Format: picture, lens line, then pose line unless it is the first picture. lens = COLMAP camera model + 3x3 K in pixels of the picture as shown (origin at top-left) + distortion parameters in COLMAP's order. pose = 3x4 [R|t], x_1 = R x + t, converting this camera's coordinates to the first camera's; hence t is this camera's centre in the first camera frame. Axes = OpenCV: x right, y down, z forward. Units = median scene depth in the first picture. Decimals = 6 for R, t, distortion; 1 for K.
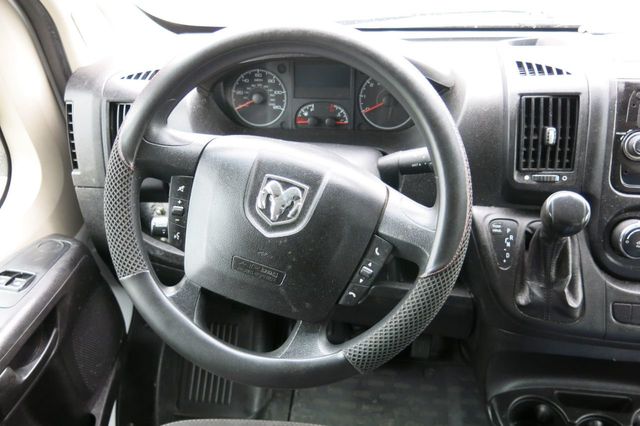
lens RADIAL K [[536.9, 0, 321.3], [0, 536.9, 214.0], [0, 0, 1]] dist [-0.018196, -0.003061]
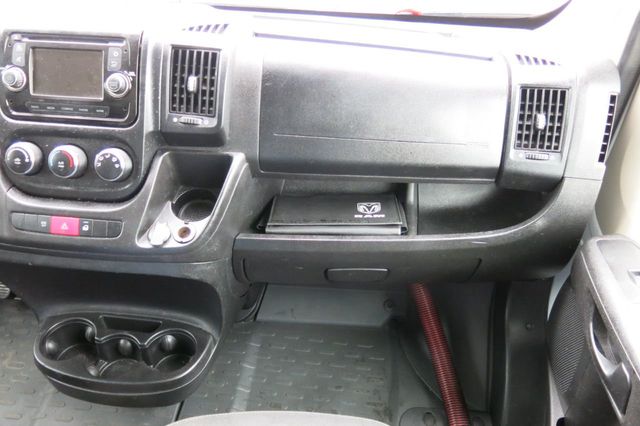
lens RADIAL K [[536.9, 0, 320.2], [0, 536.9, 213.6], [0, 0, 1]] dist [-0.018196, -0.003061]
pose [[0.997872, 0.030585, 0.057587, 1.166014], [-0.029923, 0.999476, -0.012327, 0.163077], [-0.057933, 0.010577, 0.998264, -0.231462]]
